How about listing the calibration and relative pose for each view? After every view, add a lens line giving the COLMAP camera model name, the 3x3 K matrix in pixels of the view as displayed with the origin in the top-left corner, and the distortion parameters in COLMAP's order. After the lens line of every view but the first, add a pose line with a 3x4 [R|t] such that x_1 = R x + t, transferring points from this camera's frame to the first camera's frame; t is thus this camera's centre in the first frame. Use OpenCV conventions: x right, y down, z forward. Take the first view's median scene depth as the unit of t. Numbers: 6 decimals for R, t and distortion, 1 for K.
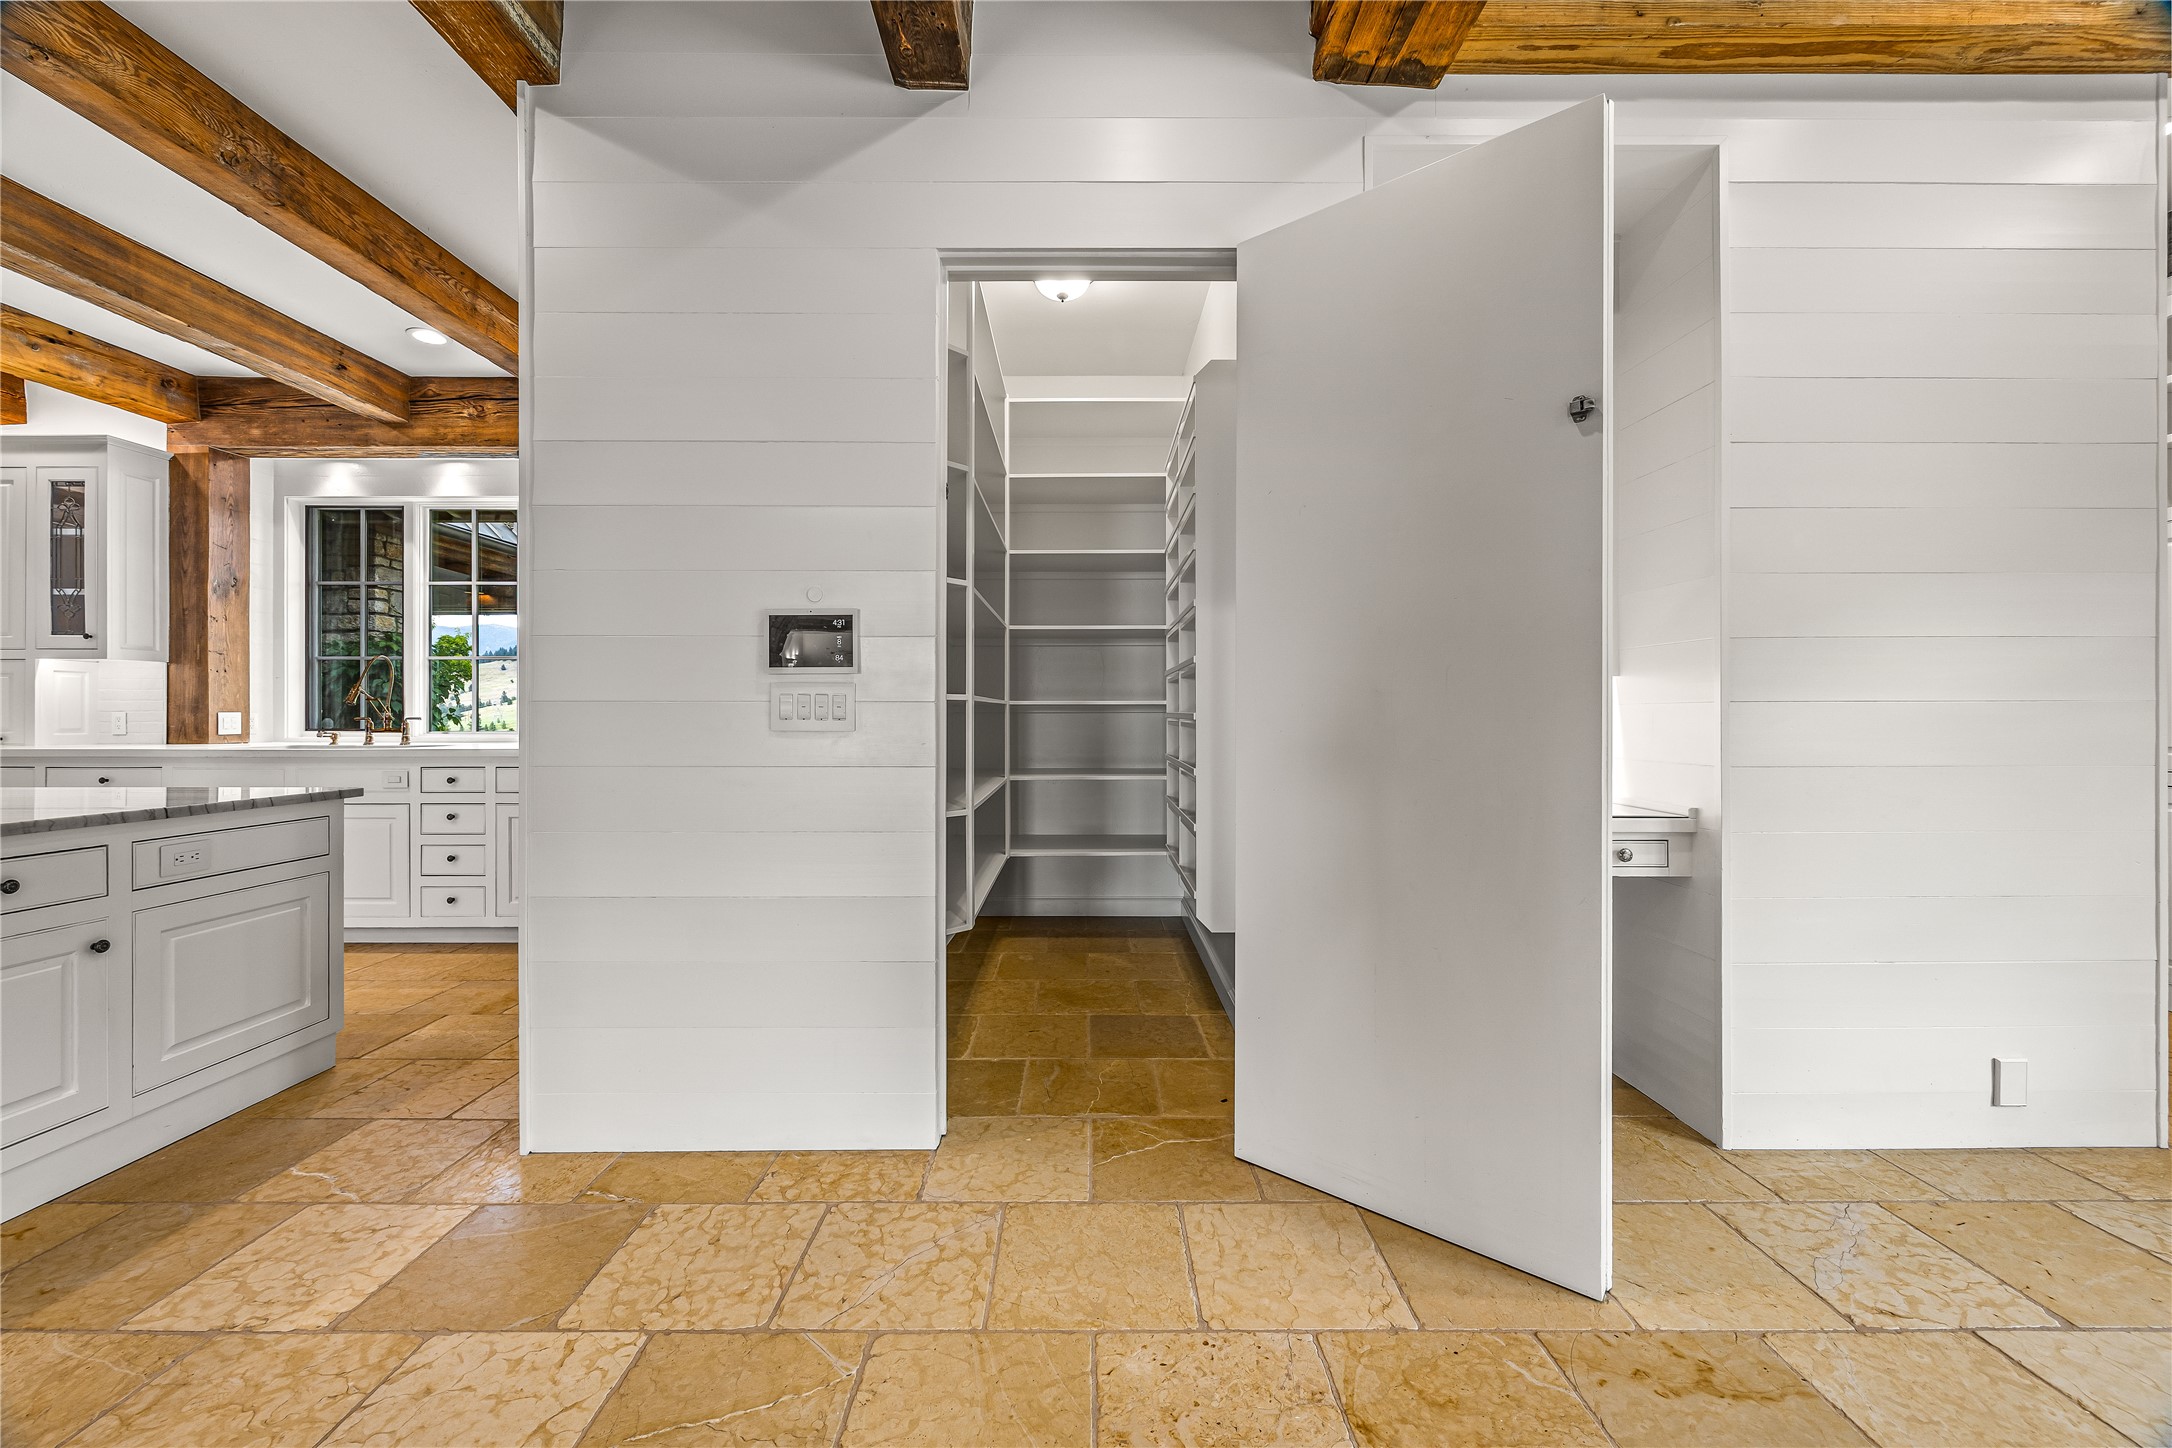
lens RADIAL K [[833.4, 0, 1079.1], [0, 833.4, 713.8], [0, 0, 1]] dist [-0.000831, -0.000028]
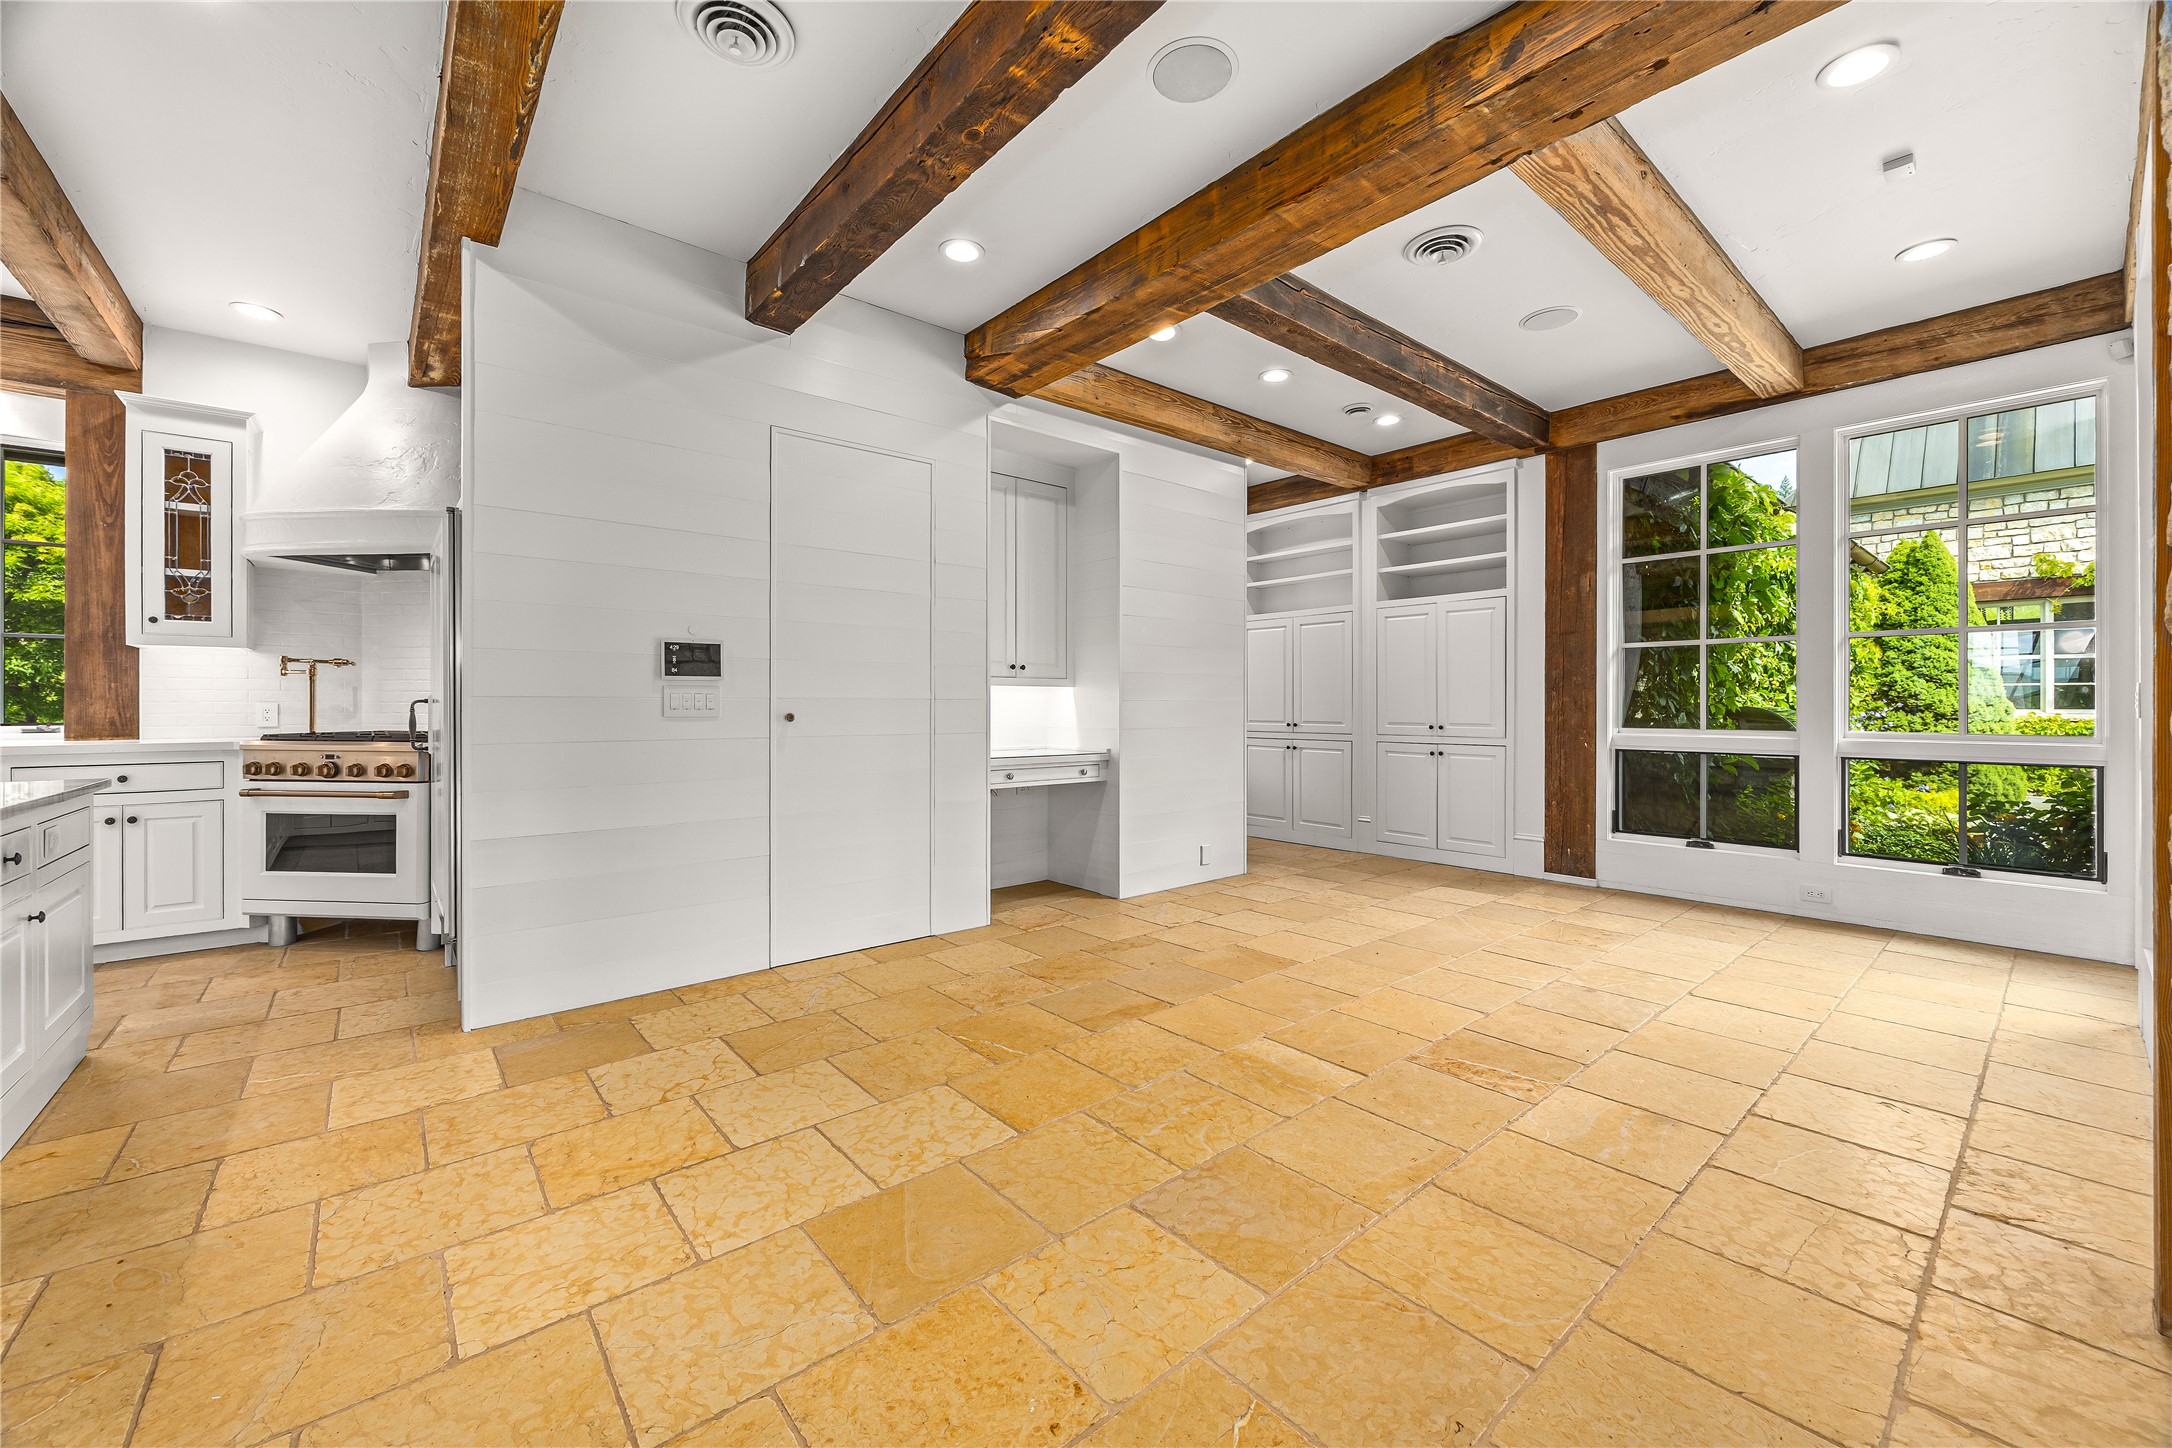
lens RADIAL K [[846.9, 0, 1082.6], [0, 846.9, 707.0], [0, 0, 1]] dist [-0.002161, -0.000524]
pose [[0.765324, -0.000902, 0.643645, -0.796110], [-0.001655, 0.999993, 0.003370, -0.004377], [-0.643643, -0.003644, 0.765317, -0.703195]]
